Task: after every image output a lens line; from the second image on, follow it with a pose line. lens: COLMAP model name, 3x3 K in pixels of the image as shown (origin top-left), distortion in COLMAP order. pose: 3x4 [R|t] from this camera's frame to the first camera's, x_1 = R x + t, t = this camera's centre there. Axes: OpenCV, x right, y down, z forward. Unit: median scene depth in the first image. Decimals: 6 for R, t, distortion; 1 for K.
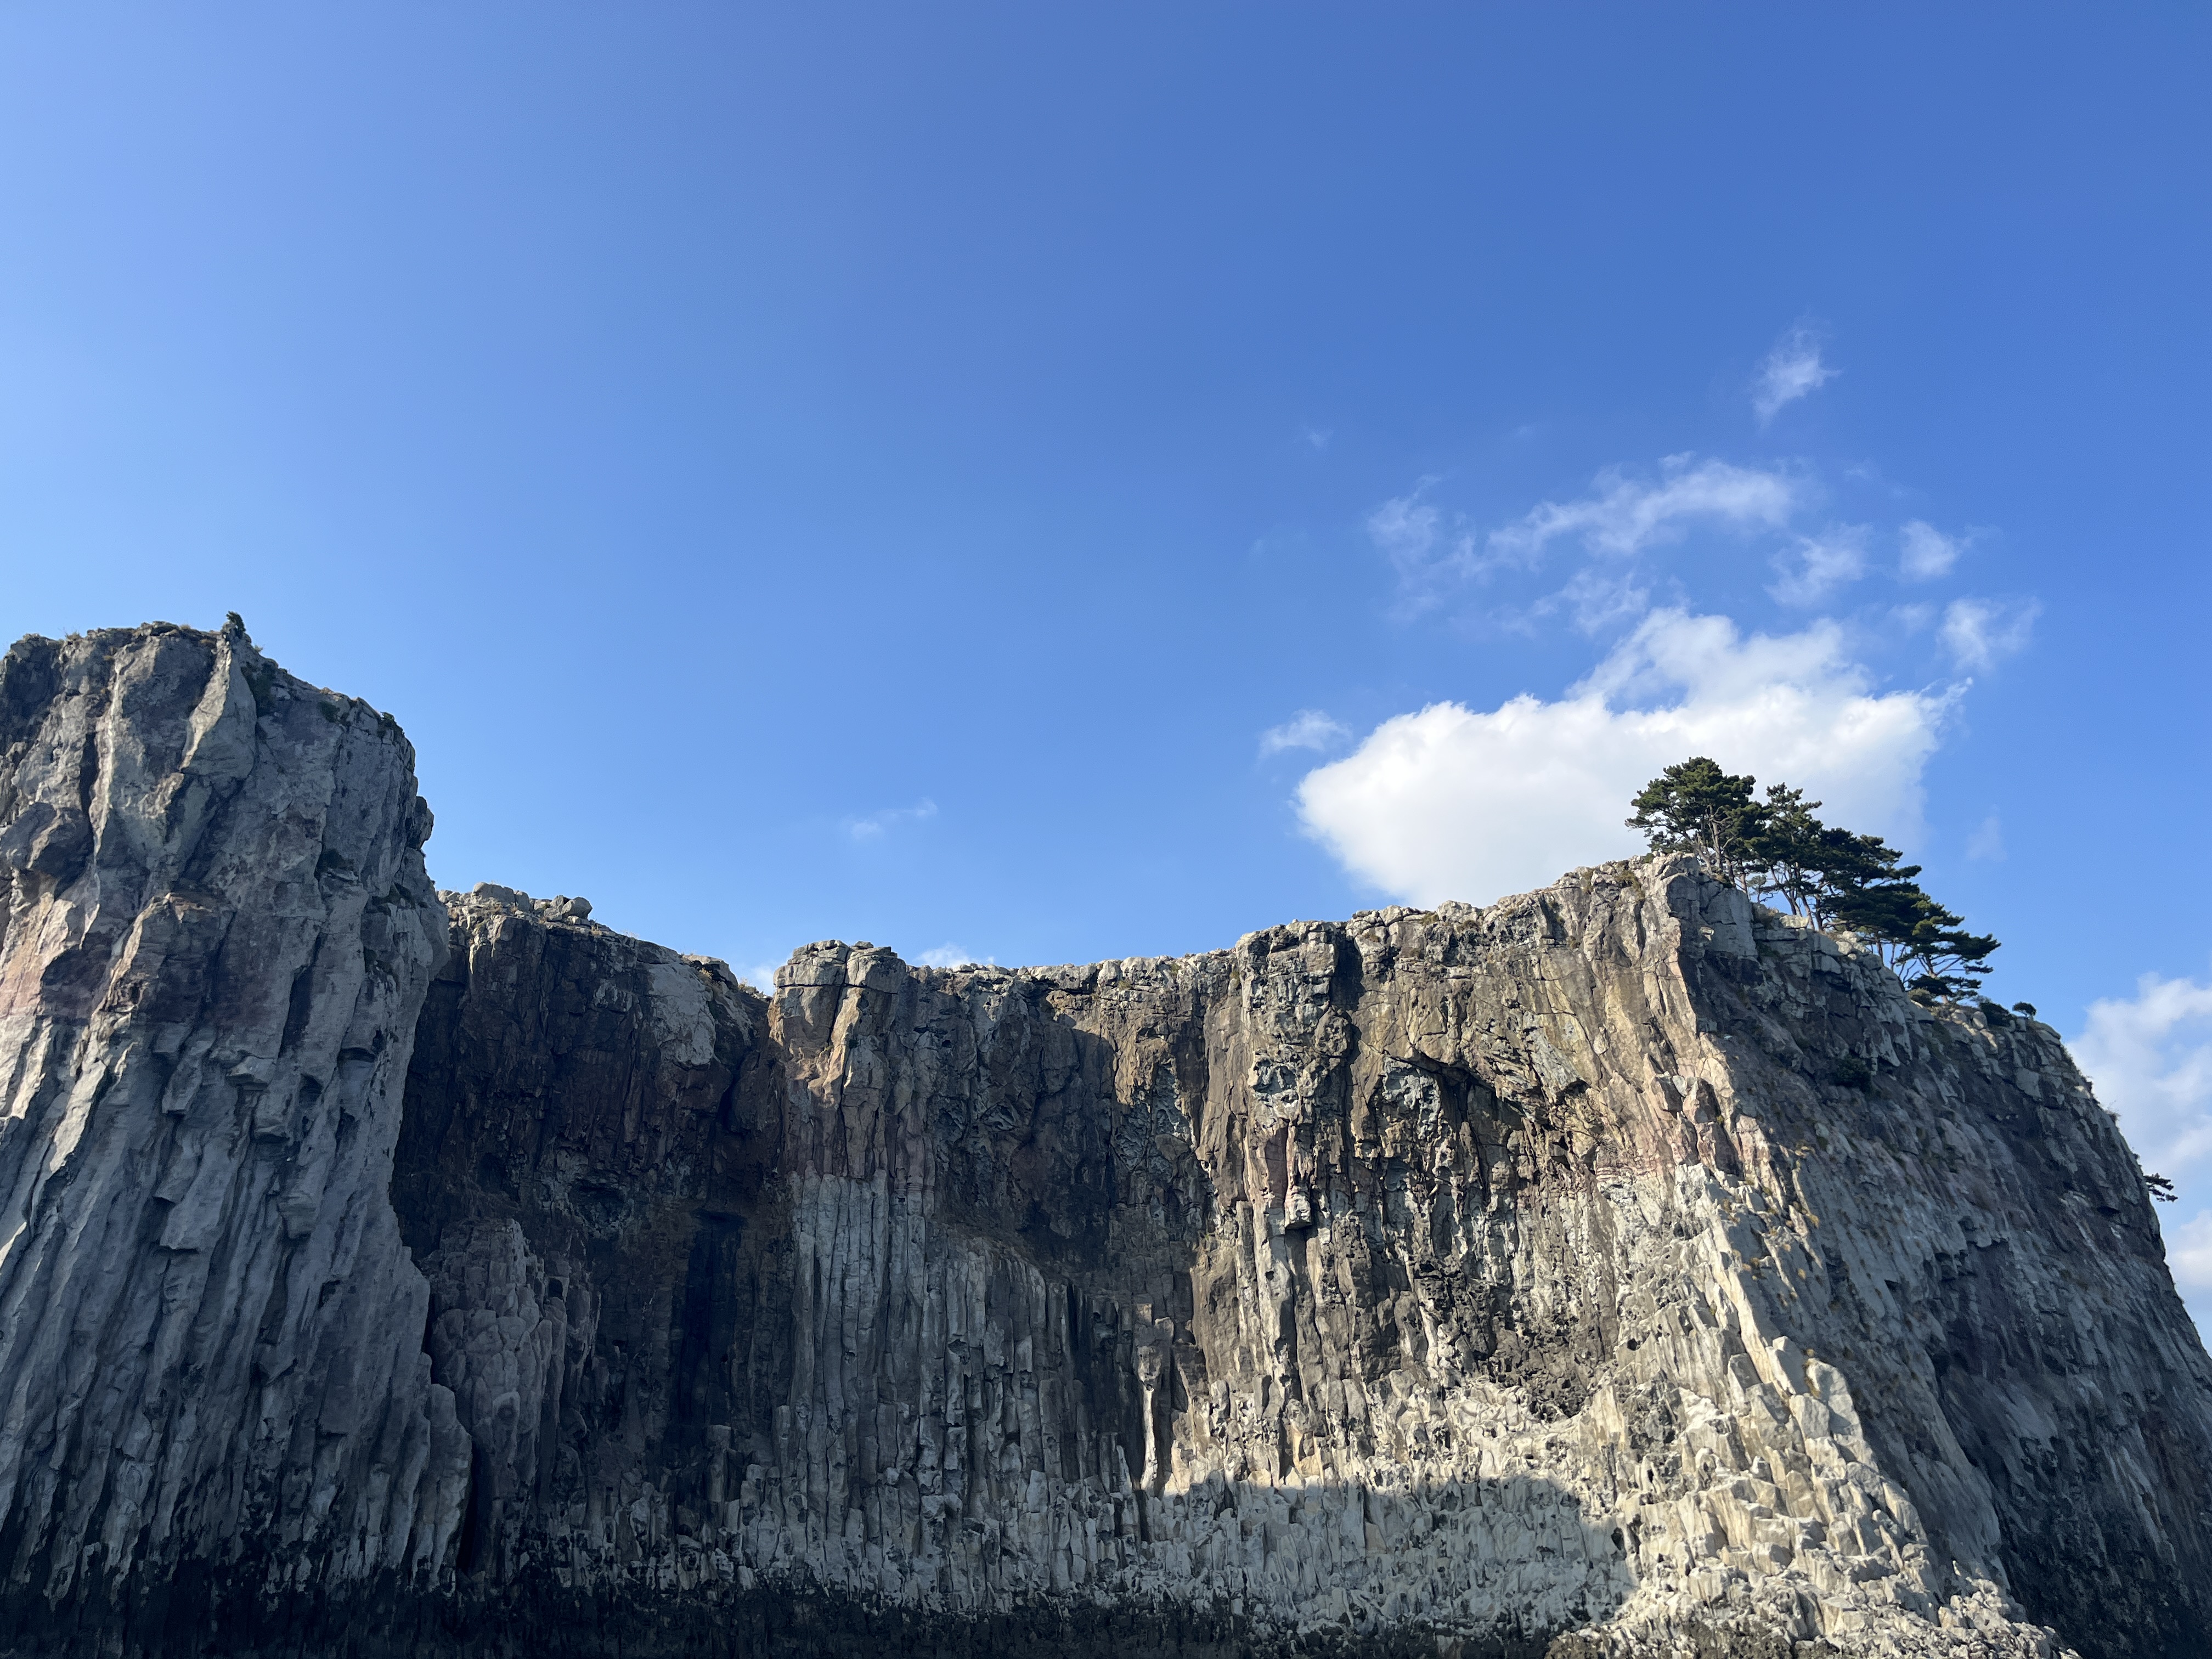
lens RADIAL K [[1363.2, 0, 1097.7], [0, 1363.2, 820.8], [0, 0, 1]] dist [0.033049, -0.037798]
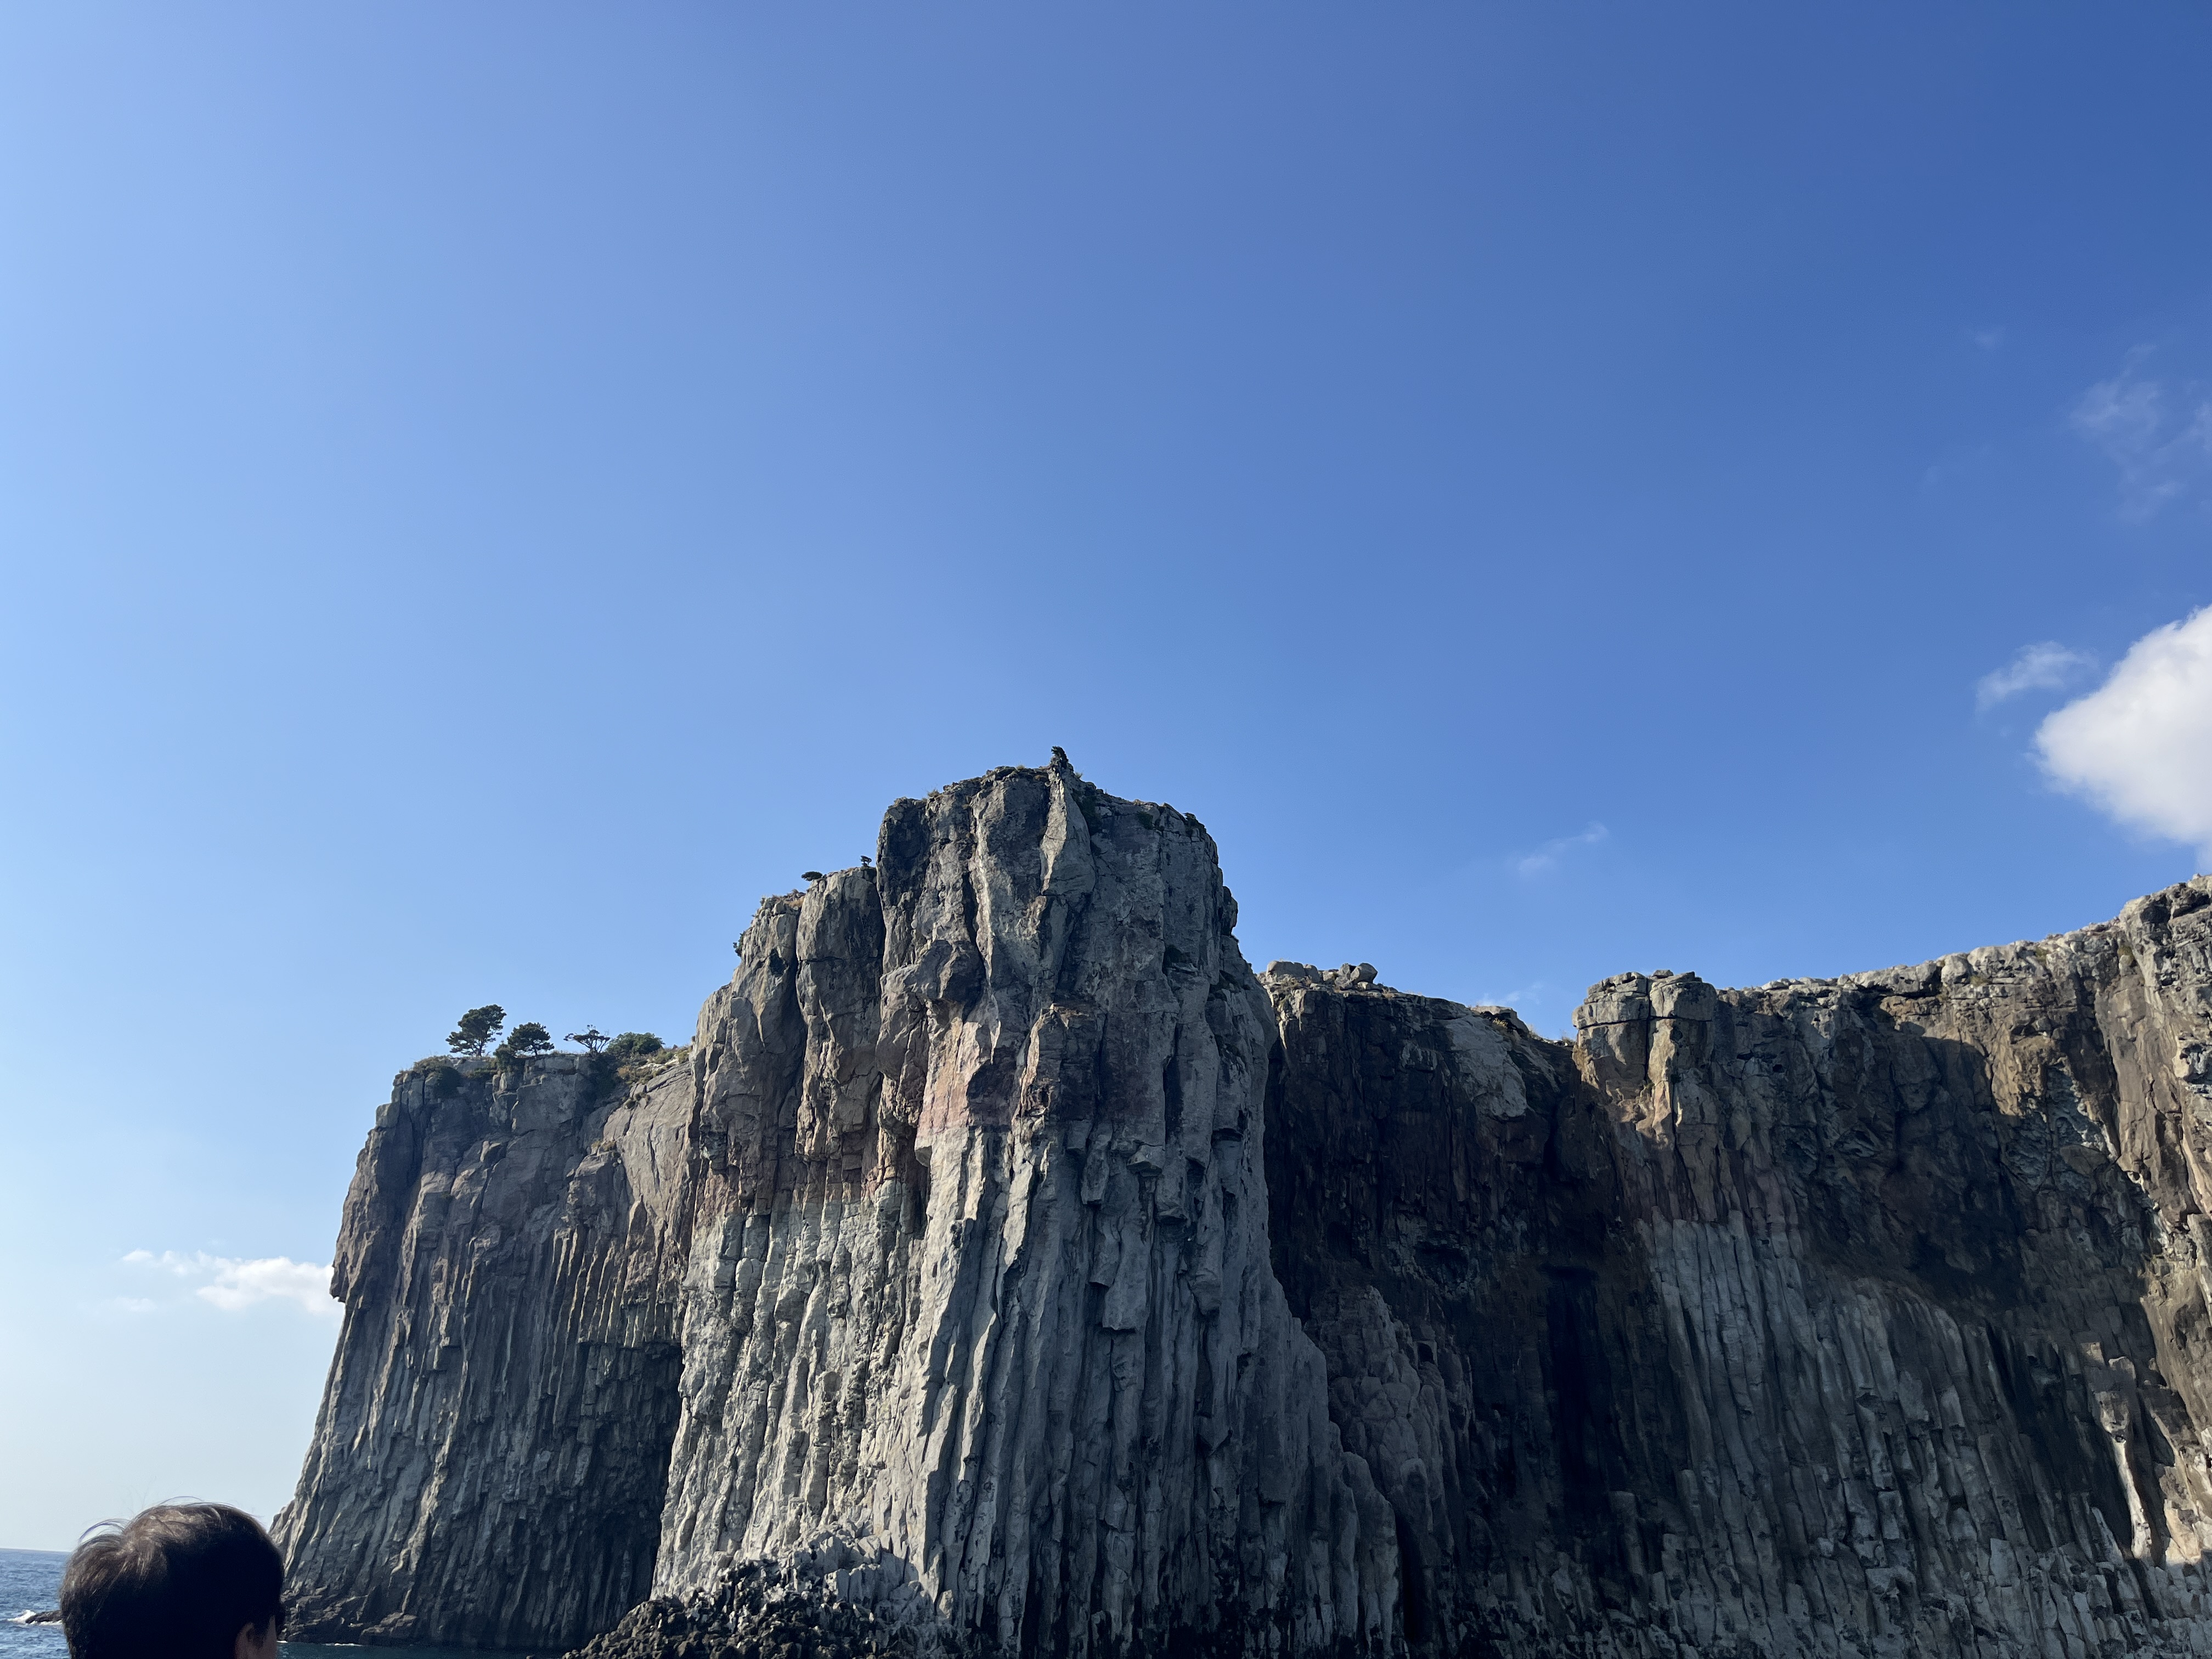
lens RADIAL K [[1363.2, 0, 1097.7], [0, 1363.2, 820.8], [0, 0, 1]] dist [0.033049, -0.037798]
pose [[0.929195, -0.171336, -0.327477, -0.216134], [0.157947, 0.985154, -0.067266, -0.011456], [0.334141, 0.010779, 0.942462, -0.024422]]
